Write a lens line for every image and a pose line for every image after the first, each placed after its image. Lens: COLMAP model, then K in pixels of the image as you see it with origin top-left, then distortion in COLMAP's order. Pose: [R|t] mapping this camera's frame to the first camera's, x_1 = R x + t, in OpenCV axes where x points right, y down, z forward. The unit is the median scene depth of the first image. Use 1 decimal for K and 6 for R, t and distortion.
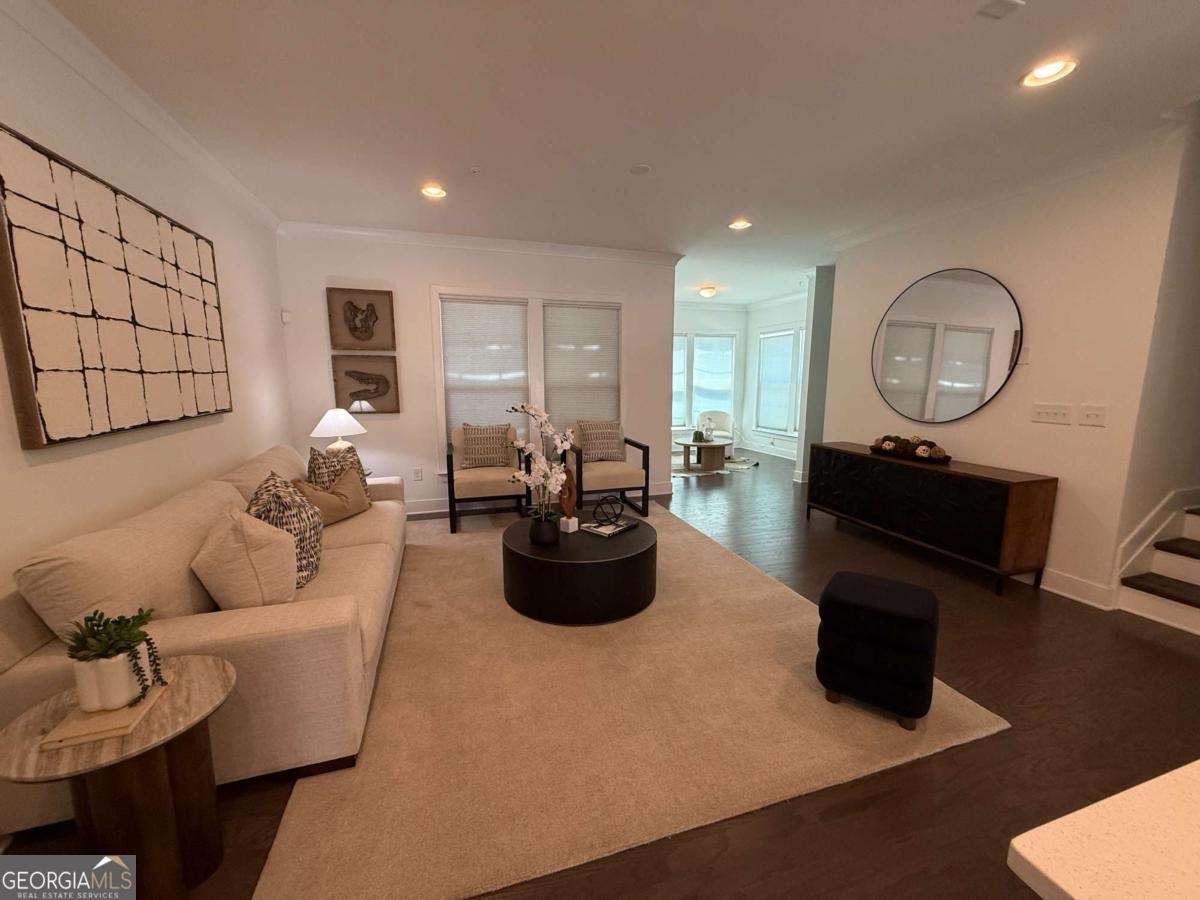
lens RADIAL K [[475.8, 0, 596.4], [0, 475.8, 449.1], [0, 0, 1]] dist [-0.000727, 0.000186]
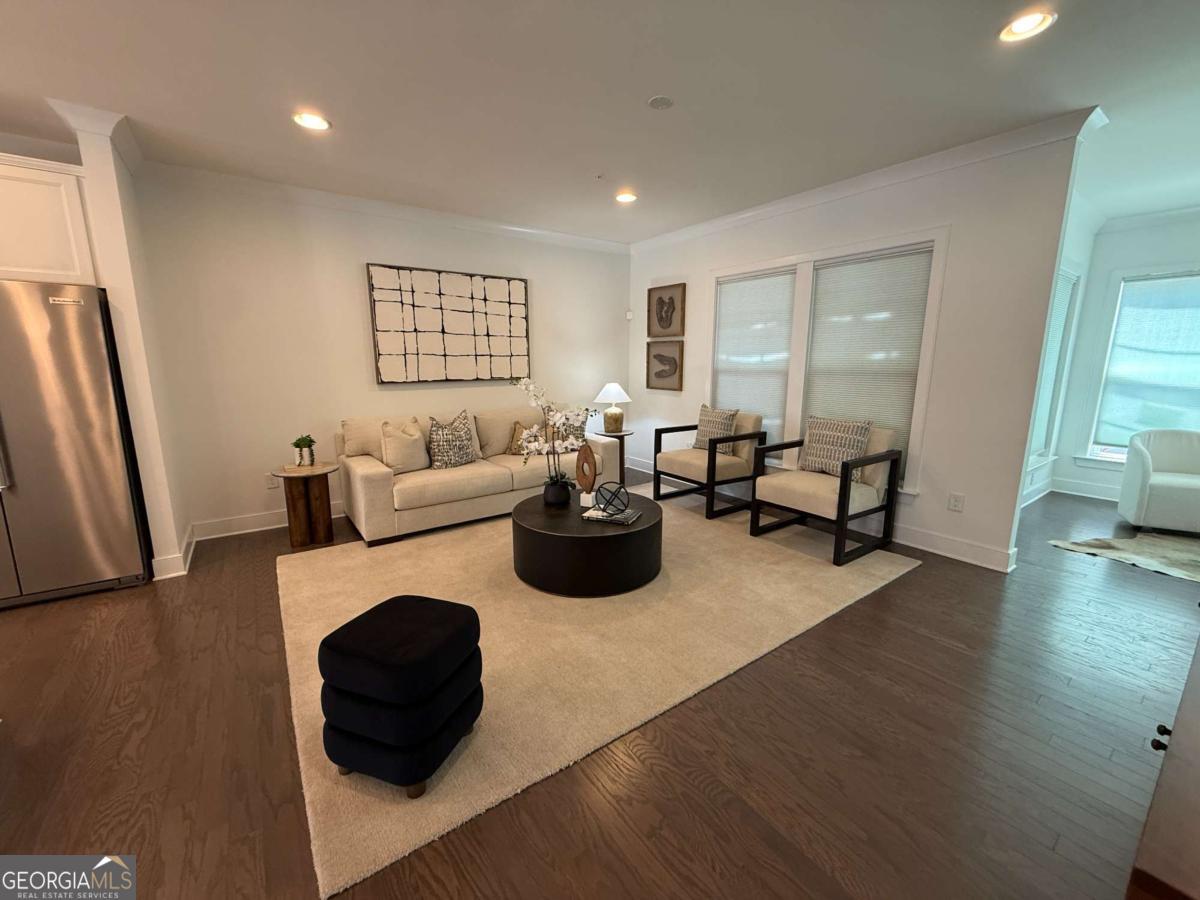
lens RADIAL K [[475.8, 0, 596.4], [0, 475.8, 449.1], [0, 0, 1]] dist [-0.000727, 0.000186]
pose [[0.314844, 0.172220, -0.933388, 0.634173], [-0.146531, 0.980430, 0.131473, -0.062509], [0.937764, 0.095377, 0.333919, 0.465128]]
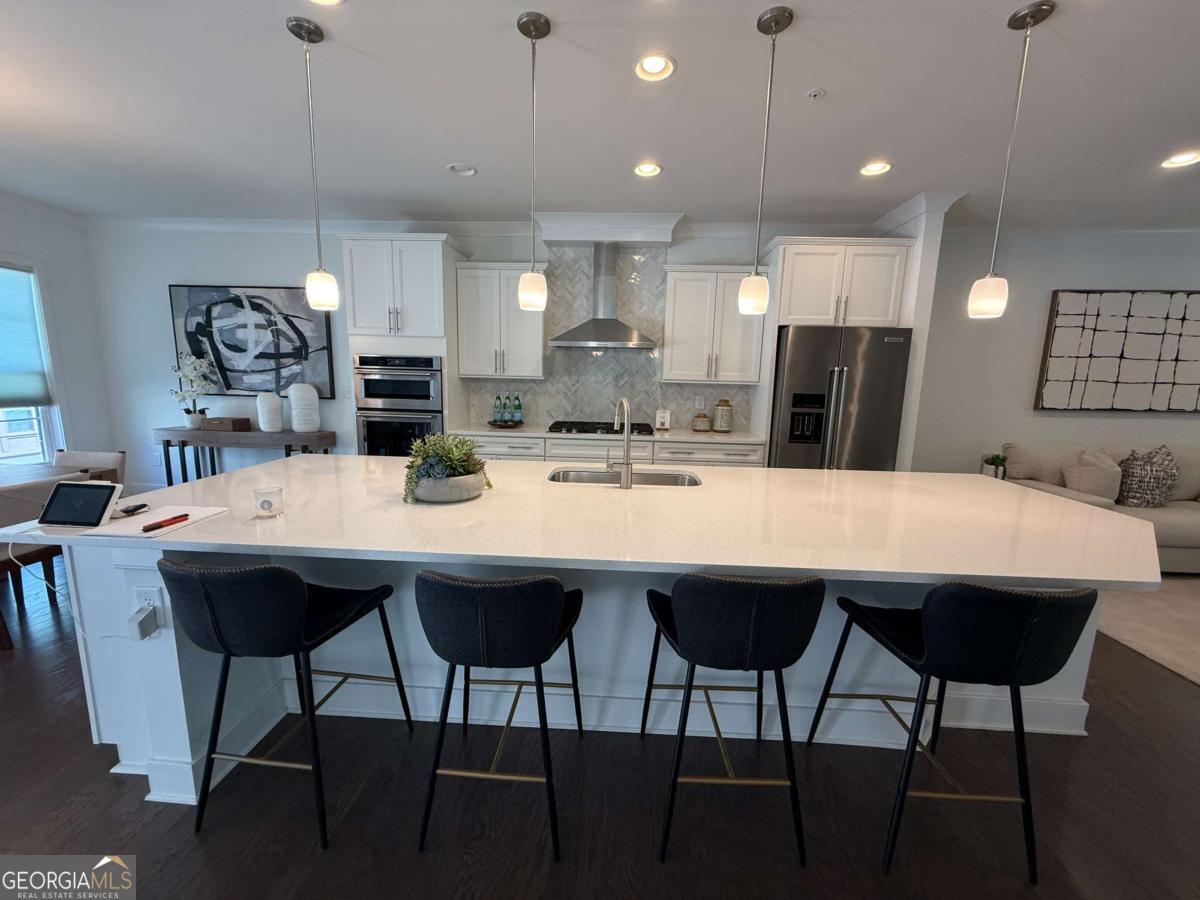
lens RADIAL K [[475.8, 0, 596.4], [0, 475.8, 449.1], [0, 0, 1]] dist [-0.000727, 0.000186]
pose [[-0.355911, 0.135225, -0.924685, 0.784930], [-0.167112, 0.964318, 0.205342, 0.027551], [0.919457, 0.227609, -0.320613, -0.129100]]
